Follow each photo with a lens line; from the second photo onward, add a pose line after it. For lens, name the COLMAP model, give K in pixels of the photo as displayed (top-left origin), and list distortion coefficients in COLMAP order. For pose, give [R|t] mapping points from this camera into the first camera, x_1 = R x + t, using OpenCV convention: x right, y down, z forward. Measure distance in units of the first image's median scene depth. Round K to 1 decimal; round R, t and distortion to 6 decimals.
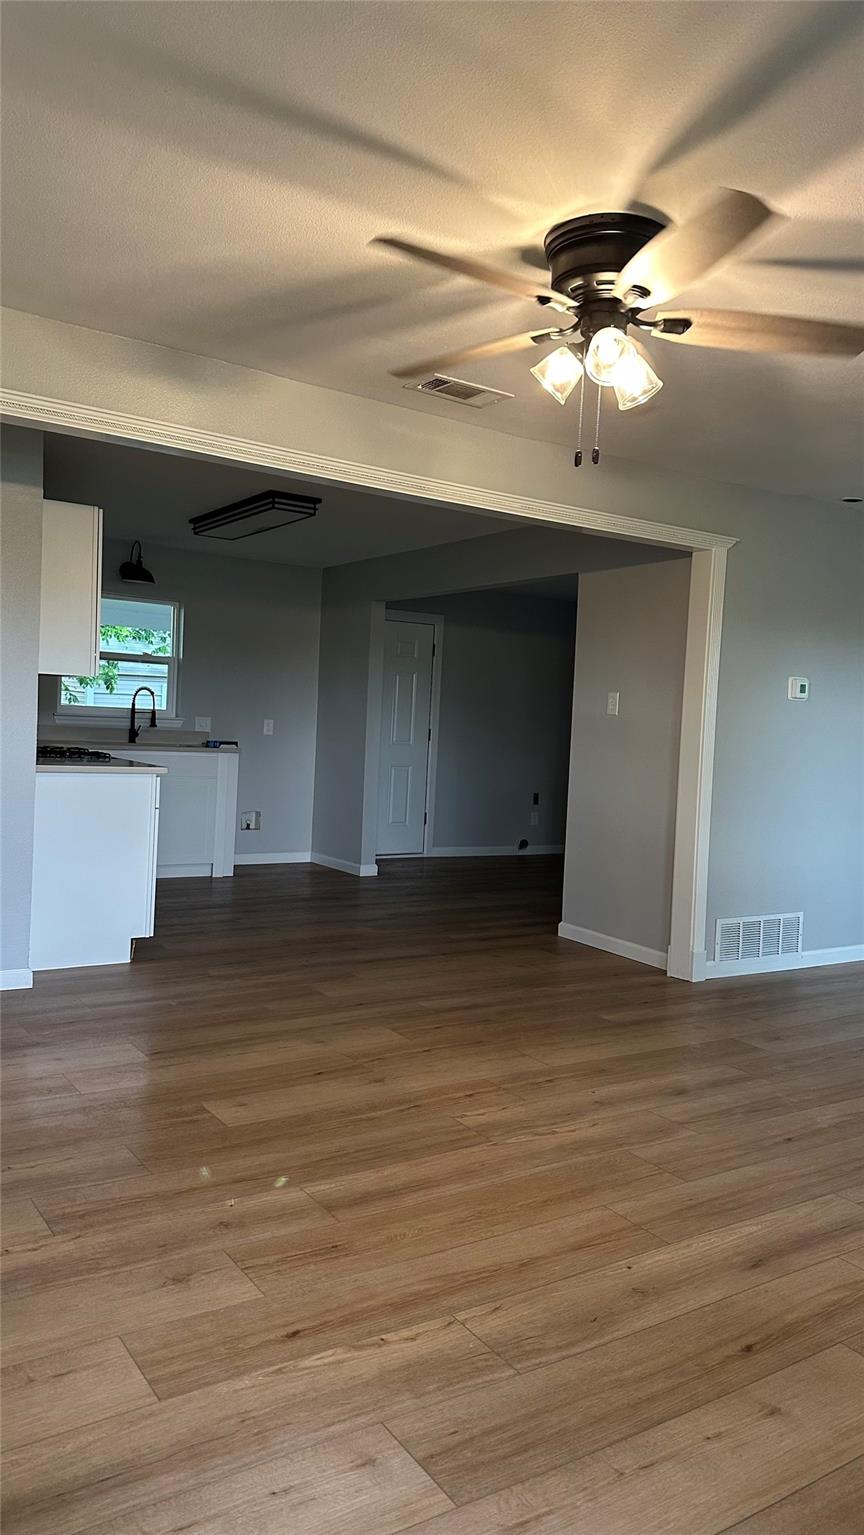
lens RADIAL K [[1079.1, 0, 432.3], [0, 1079.1, 769.5], [0, 0, 1]] dist [-0.000552, -0.012913]
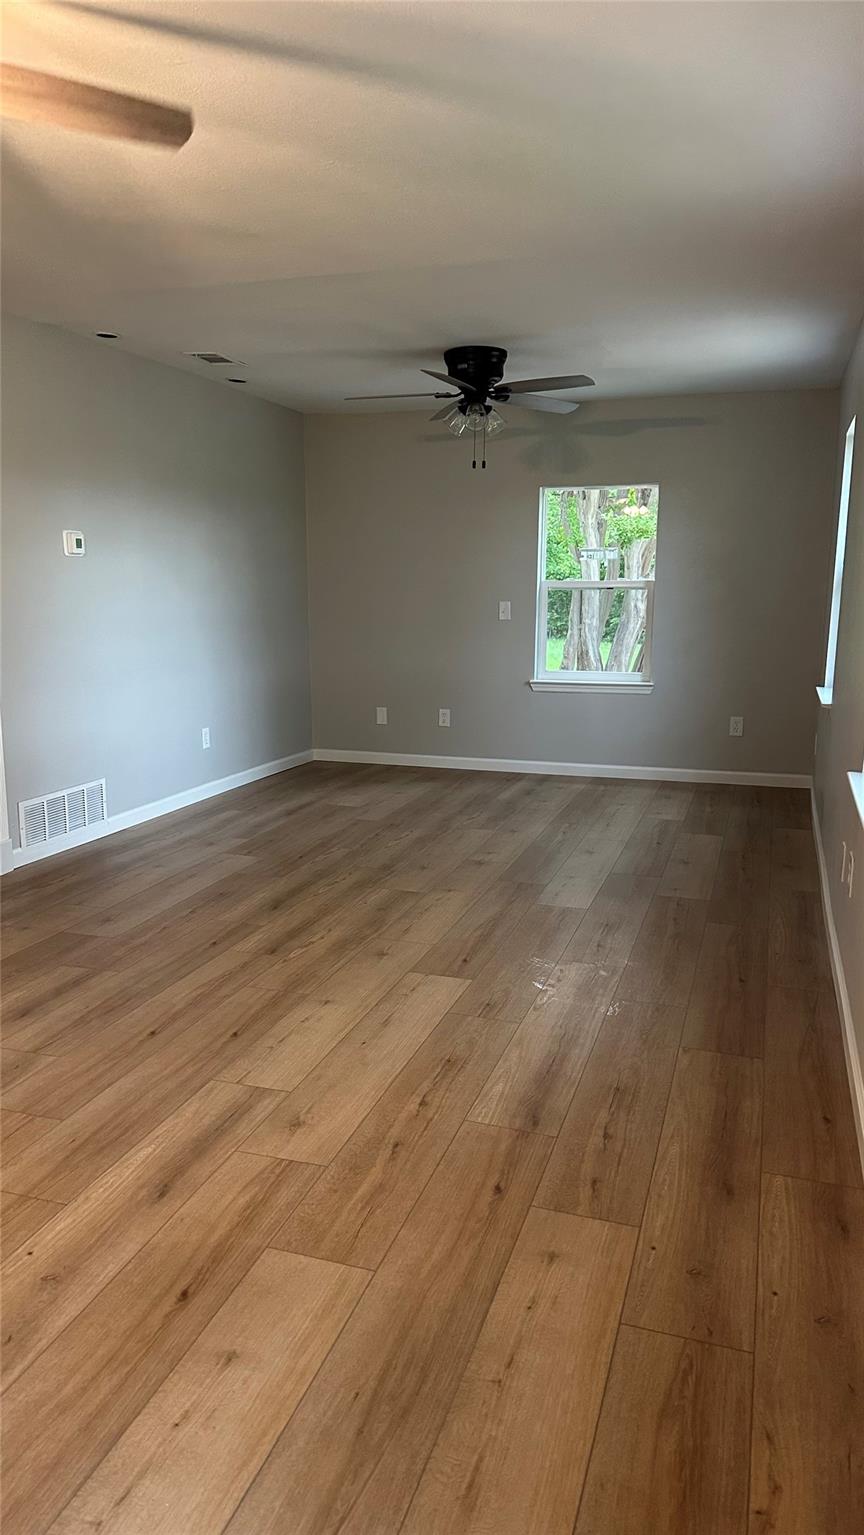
lens RADIAL K [[1079.1, 0, 432.4], [0, 1079.1, 762.0], [0, 0, 1]] dist [-0.000552, -0.012913]
pose [[0.778297, -0.150856, 0.609505, -0.030082], [0.061527, 0.984361, 0.165070, -0.045846], [-0.624874, -0.090973, 0.775407, 0.132521]]
